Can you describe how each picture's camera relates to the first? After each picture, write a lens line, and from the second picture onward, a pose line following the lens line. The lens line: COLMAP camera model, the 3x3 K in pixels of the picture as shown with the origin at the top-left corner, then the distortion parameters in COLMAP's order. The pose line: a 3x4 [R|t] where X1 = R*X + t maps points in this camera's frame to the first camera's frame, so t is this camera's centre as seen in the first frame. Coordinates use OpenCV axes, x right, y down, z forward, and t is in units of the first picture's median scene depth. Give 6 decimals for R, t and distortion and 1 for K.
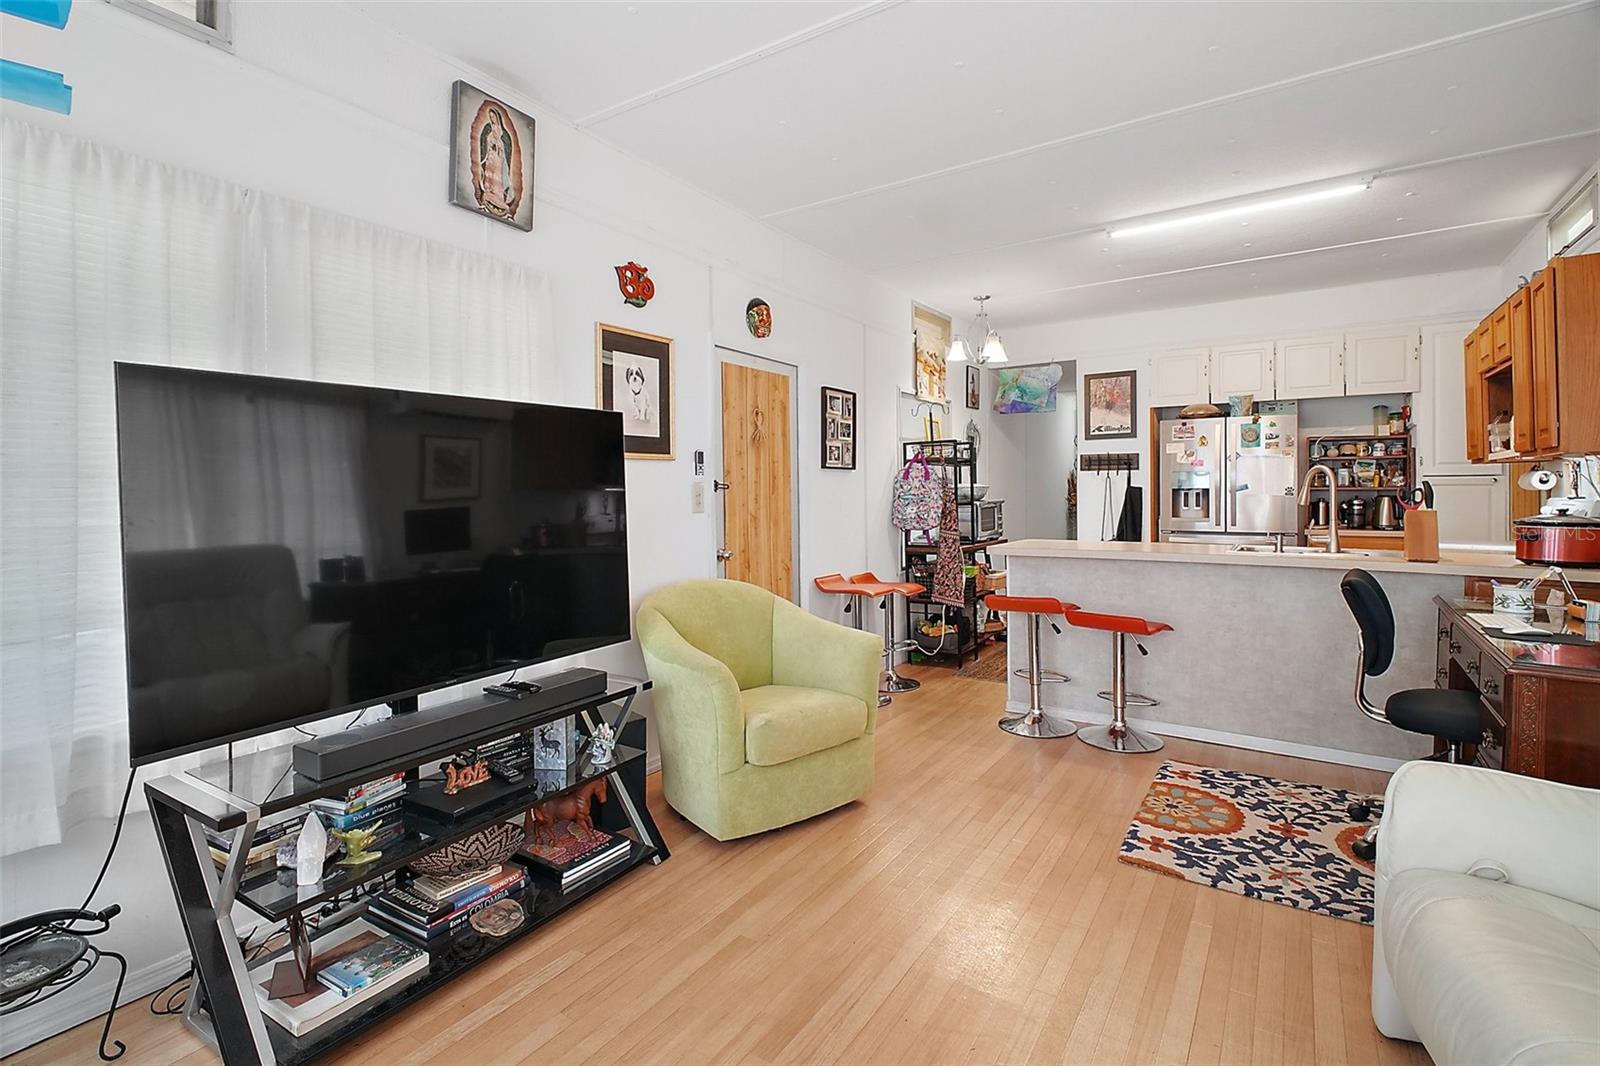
lens RADIAL K [[751.8, 0, 806.8], [0, 751.8, 496.9], [0, 0, 1]] dist [-0.001863, -0.000814]
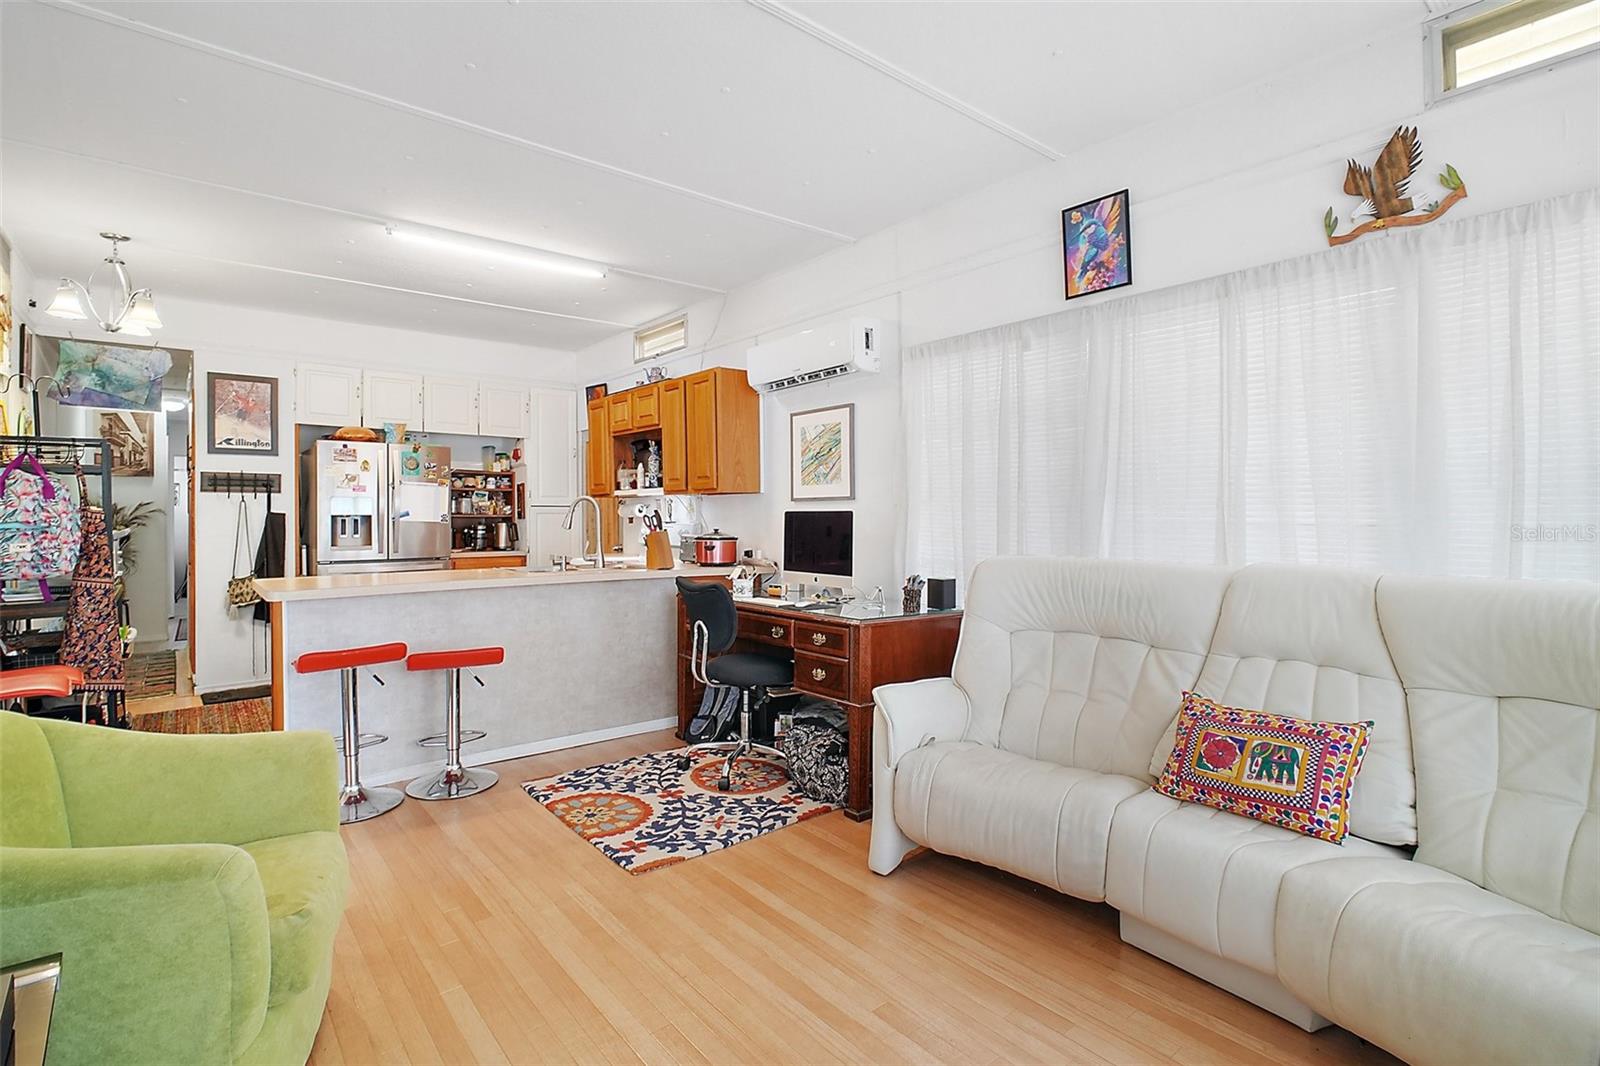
lens RADIAL K [[744.9, 0, 765.4], [0, 744.9, 512.1], [0, 0, 1]] dist [-0.000430, -0.000851]
pose [[0.317506, 0.009892, 0.948205, -0.384343], [0.007203, 0.999892, -0.012843, 0.001624], [-0.948229, 0.010908, 0.317401, 0.384873]]
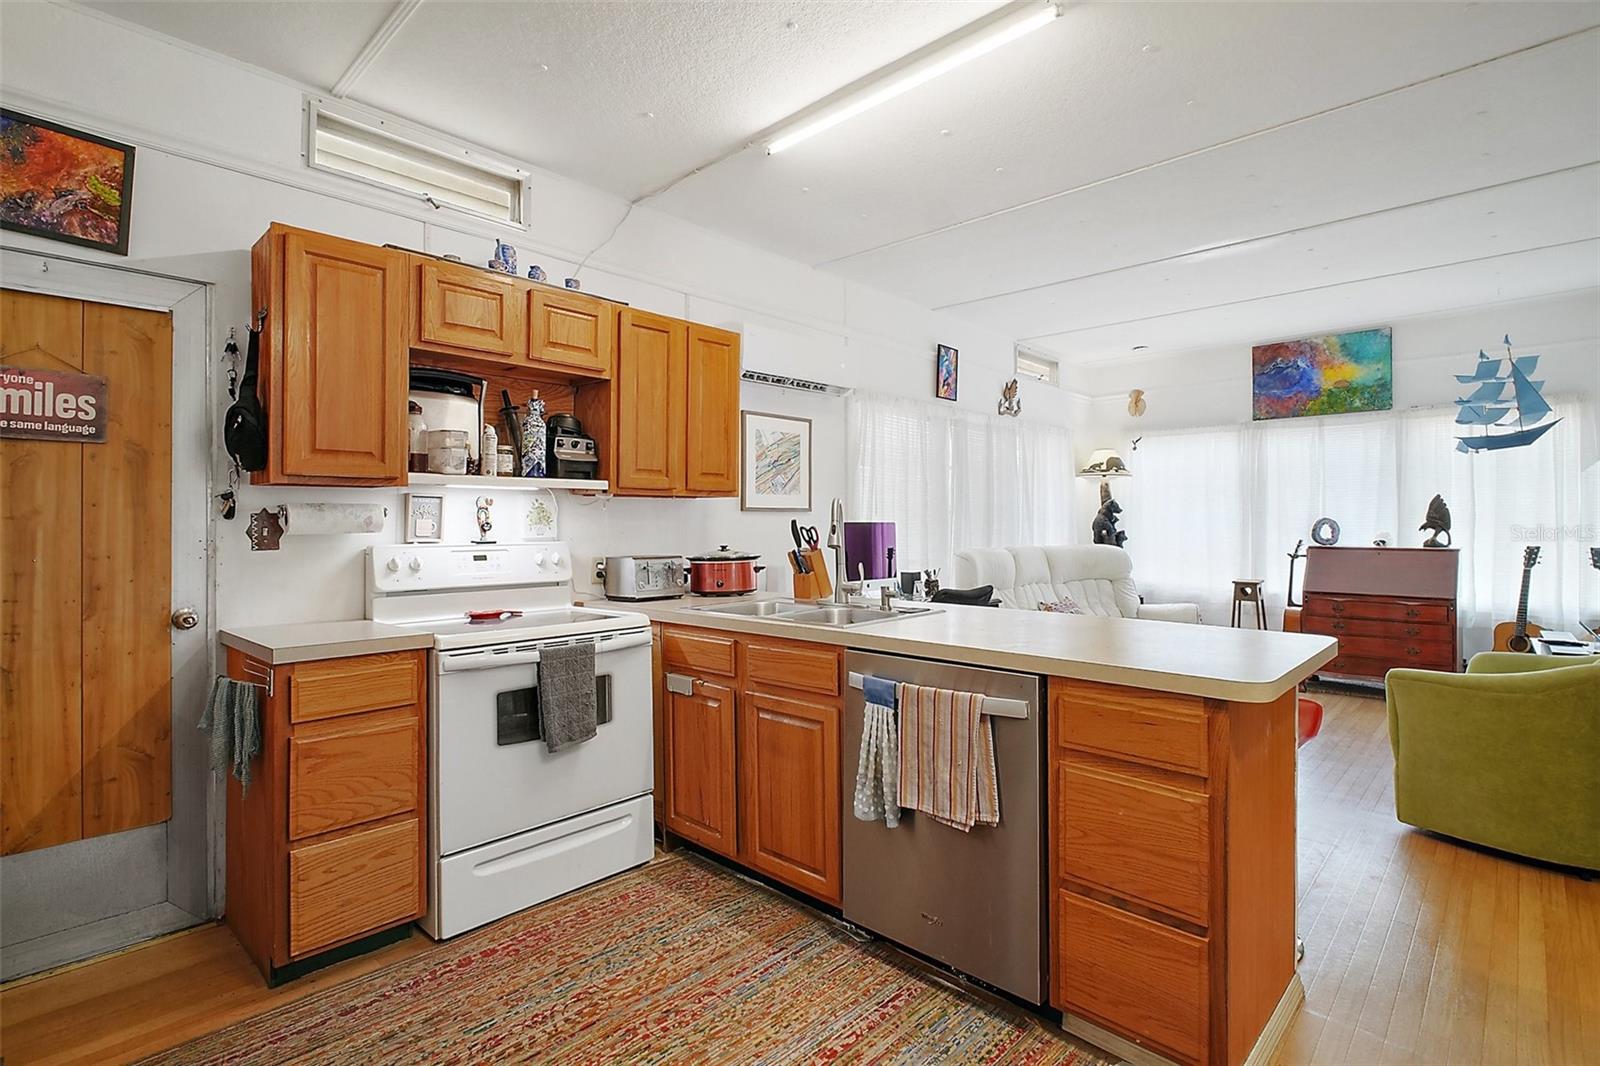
lens RADIAL K [[774.4, 0, 797.3], [0, 774.4, 518.3], [0, 0, 1]] dist [-0.000192, -0.001373]
pose [[-0.982943, 0.013993, 0.183377, 0.639941], [0.013534, 0.999901, -0.003752, -0.018099], [-0.183412, -0.001206, -0.983035, 2.013804]]
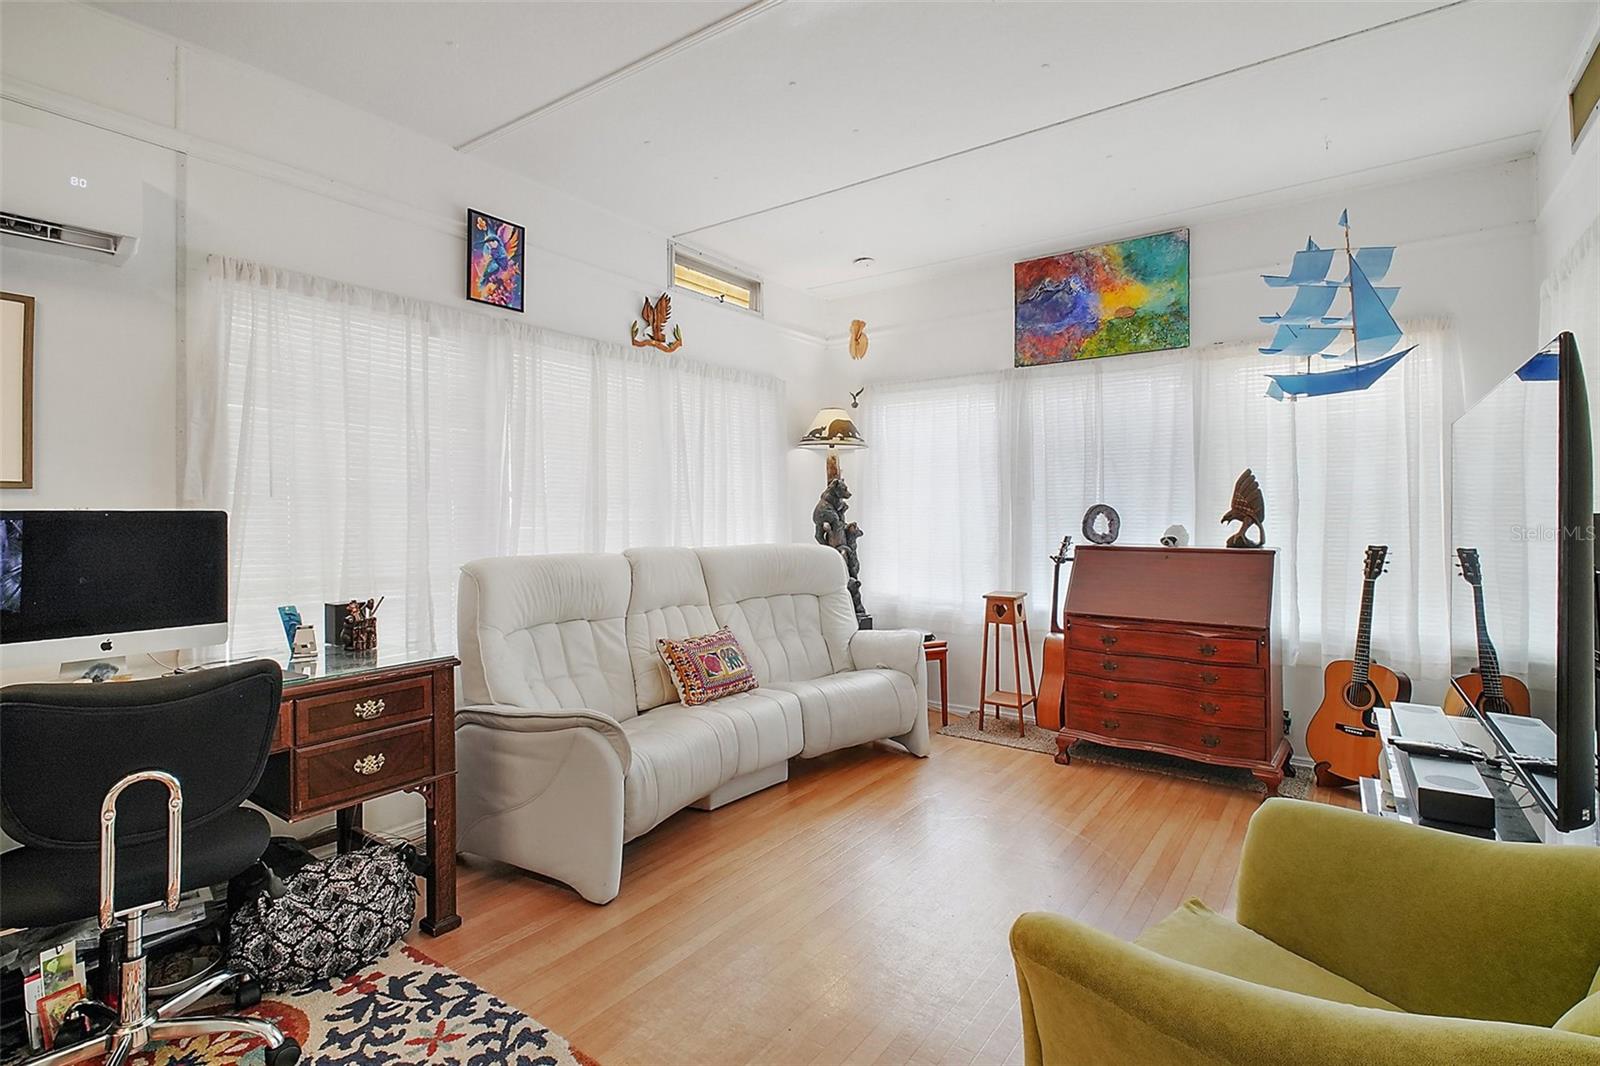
lens RADIAL K [[771.0, 0, 805.5], [0, 771.0, 503.2], [0, 0, 1]] dist [0.023351, -0.000334]
pose [[-0.998409, 0.014582, 0.054471, 0.165821], [0.014082, 0.999855, -0.009559, -0.005493], [-0.054602, -0.008777, -0.998470, 1.280453]]
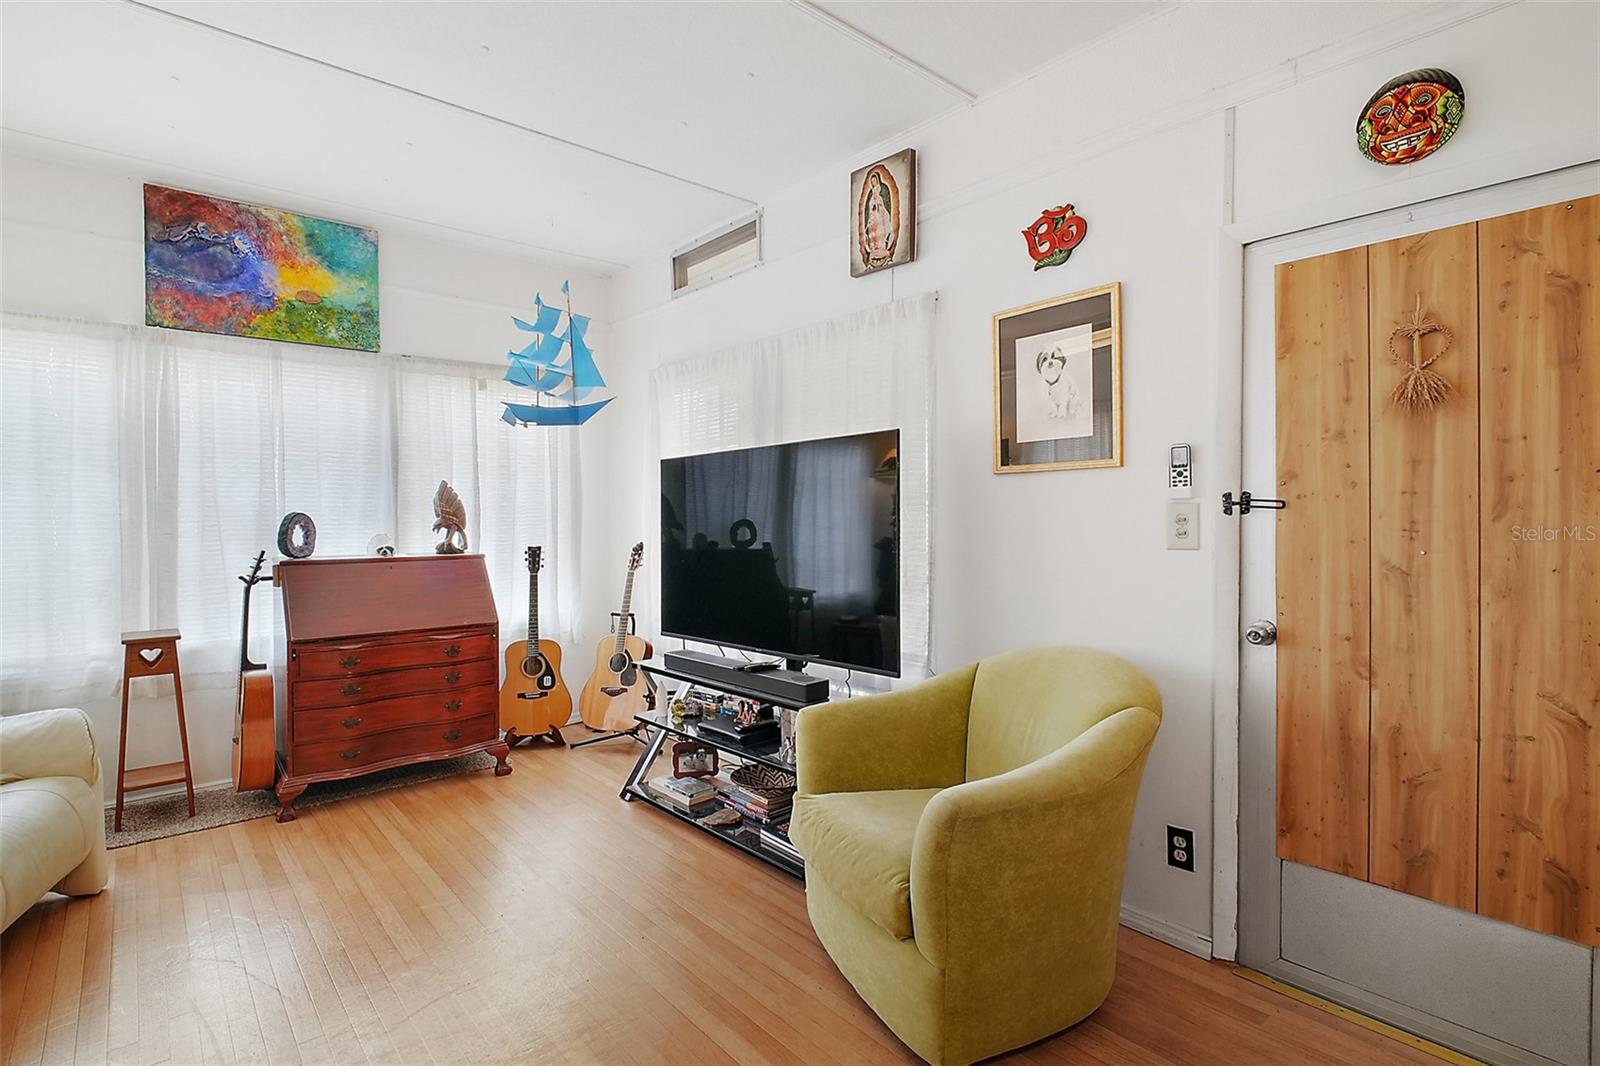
lens RADIAL K [[774.4, 0, 797.3], [0, 774.4, 518.3], [0, 0, 1]] dist [-0.000192, -0.001373]
pose [[-0.286270, 0.018622, -0.957968, 0.597114], [0.004199, 0.999826, 0.018181, -0.017894], [0.958140, 0.001182, -0.286298, 0.990361]]
